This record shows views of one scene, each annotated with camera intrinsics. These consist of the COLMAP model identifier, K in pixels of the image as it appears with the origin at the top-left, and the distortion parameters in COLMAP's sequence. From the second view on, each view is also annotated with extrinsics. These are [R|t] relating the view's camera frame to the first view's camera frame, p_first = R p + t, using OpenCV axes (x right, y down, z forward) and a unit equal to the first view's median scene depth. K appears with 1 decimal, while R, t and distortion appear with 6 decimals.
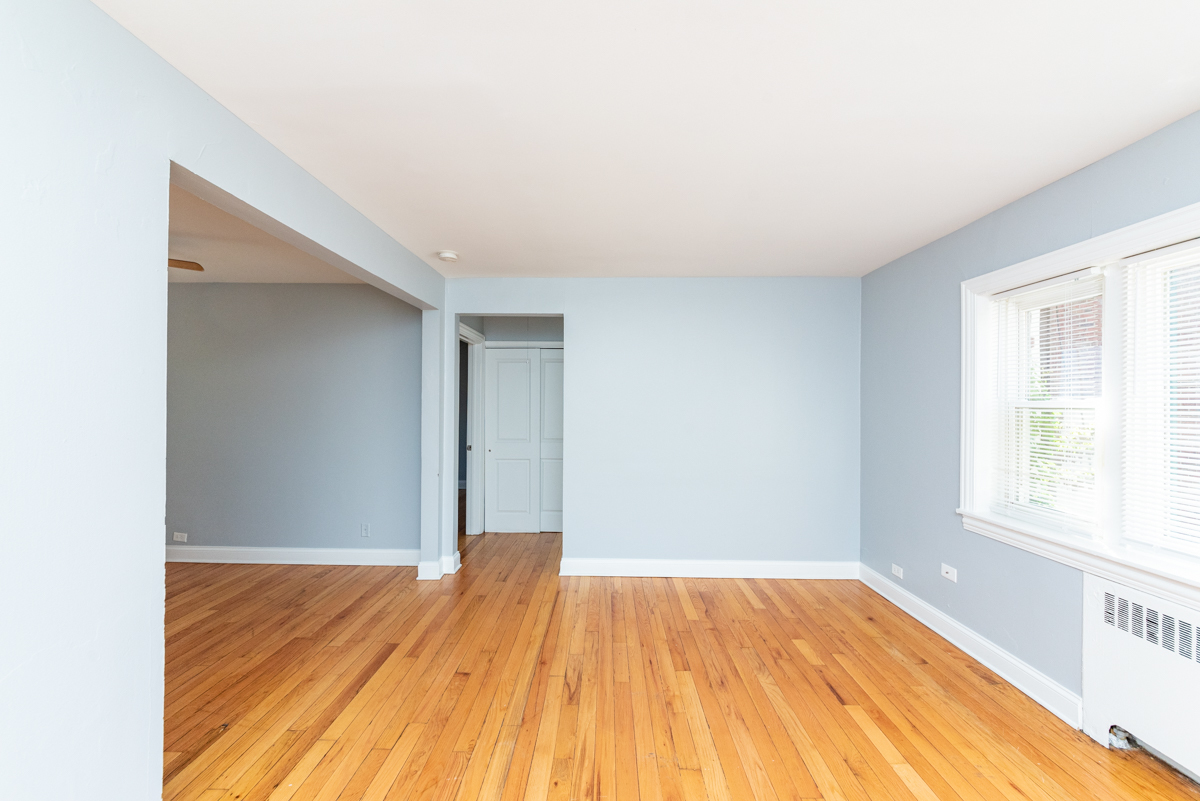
lens RADIAL K [[476.4, 0, 596.1], [0, 476.4, 402.6], [0, 0, 1]] dist [-0.003322, -0.001037]
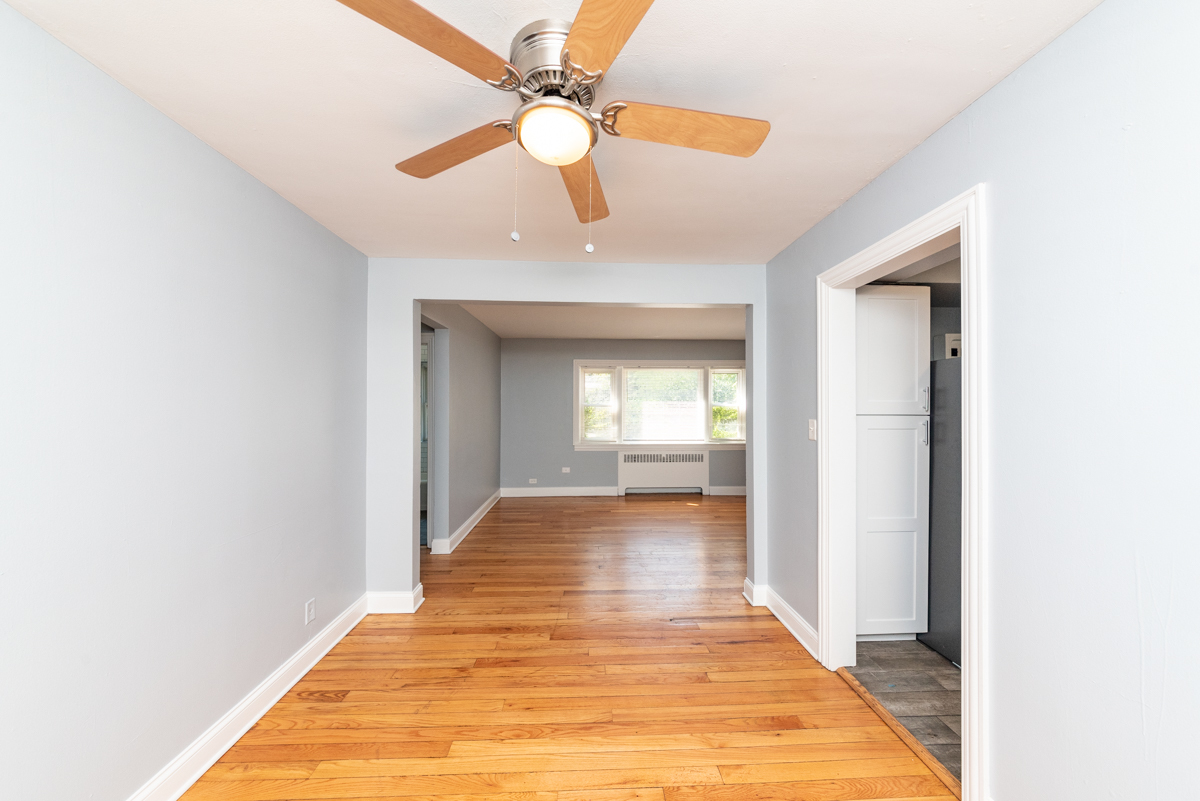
lens RADIAL K [[423.3, 0, 597.9], [0, 423.3, 400.2], [0, 0, 1]] dist [-0.014567, 0.000022]
pose [[-0.063760, 0.008704, 0.997927, -1.581671], [-0.002174, 0.999958, -0.008861, -0.000078], [-0.997963, -0.002734, -0.063738, 0.994340]]
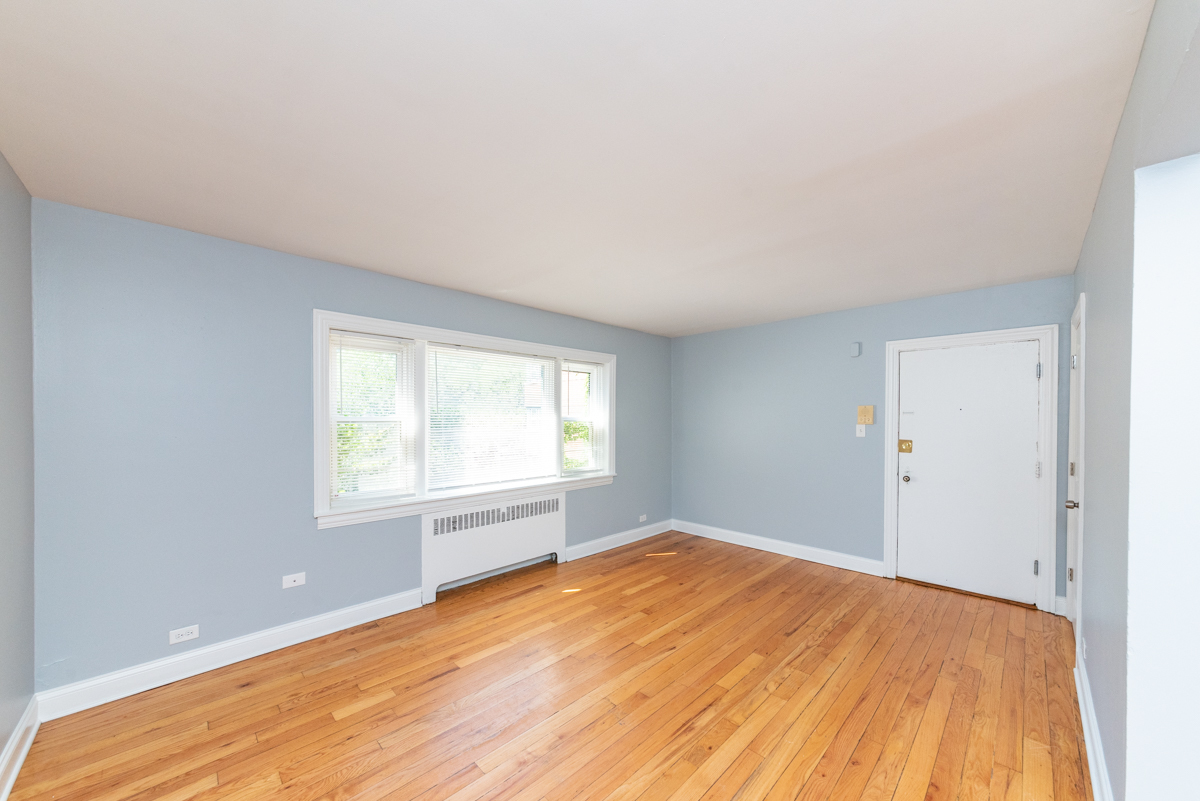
lens RADIAL K [[423.3, 0, 594.9], [0, 423.3, 429.4], [0, 0, 1]] dist [-0.014567, 0.000022]
pose [[-0.714657, -0.016128, 0.699289, -0.369929], [-0.001491, 0.999767, 0.021534, 0.007249], [-0.699473, 0.014347, -0.714515, 1.214494]]
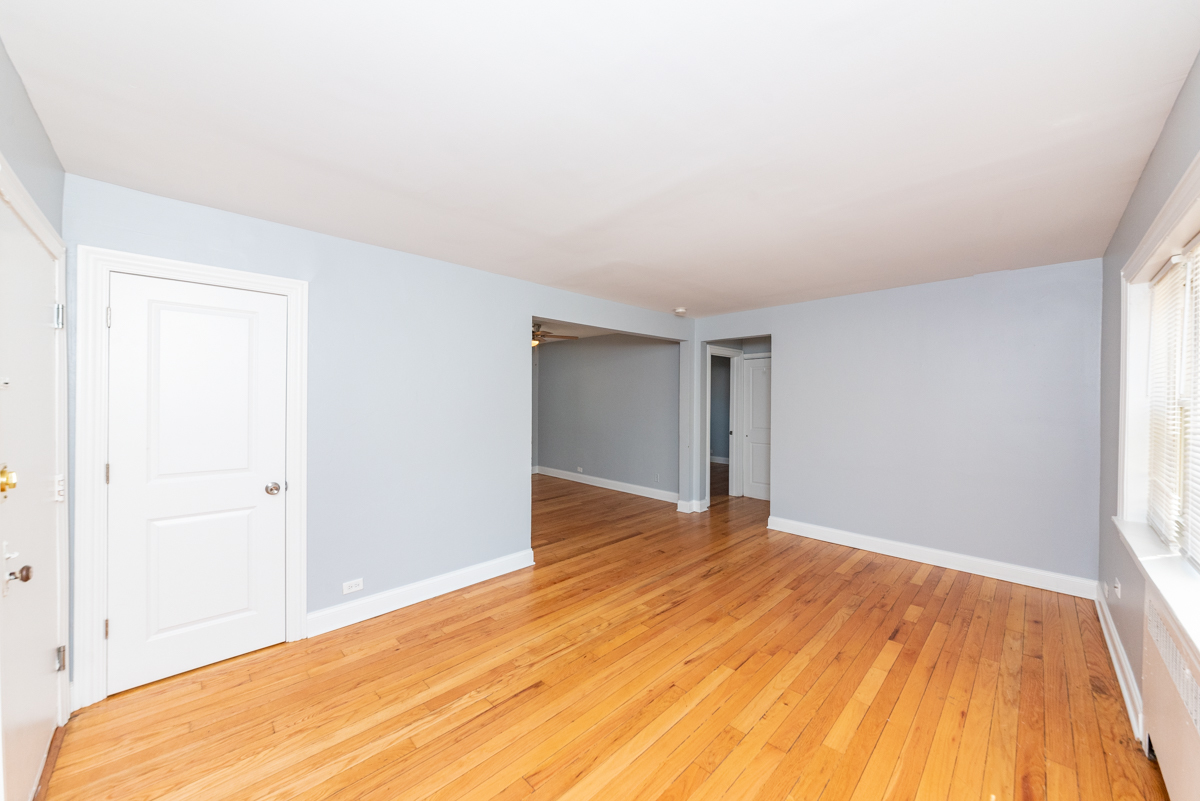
lens RADIAL K [[425.3, 0, 598.7], [0, 425.3, 401.5], [0, 0, 1]] dist [-0.011822, 0.000013]
pose [[0.710250, 0.002303, -0.703945, 0.608415], [0.000420, 0.999993, 0.003695, -0.002130], [0.703949, -0.002920, 0.710244, -0.272891]]
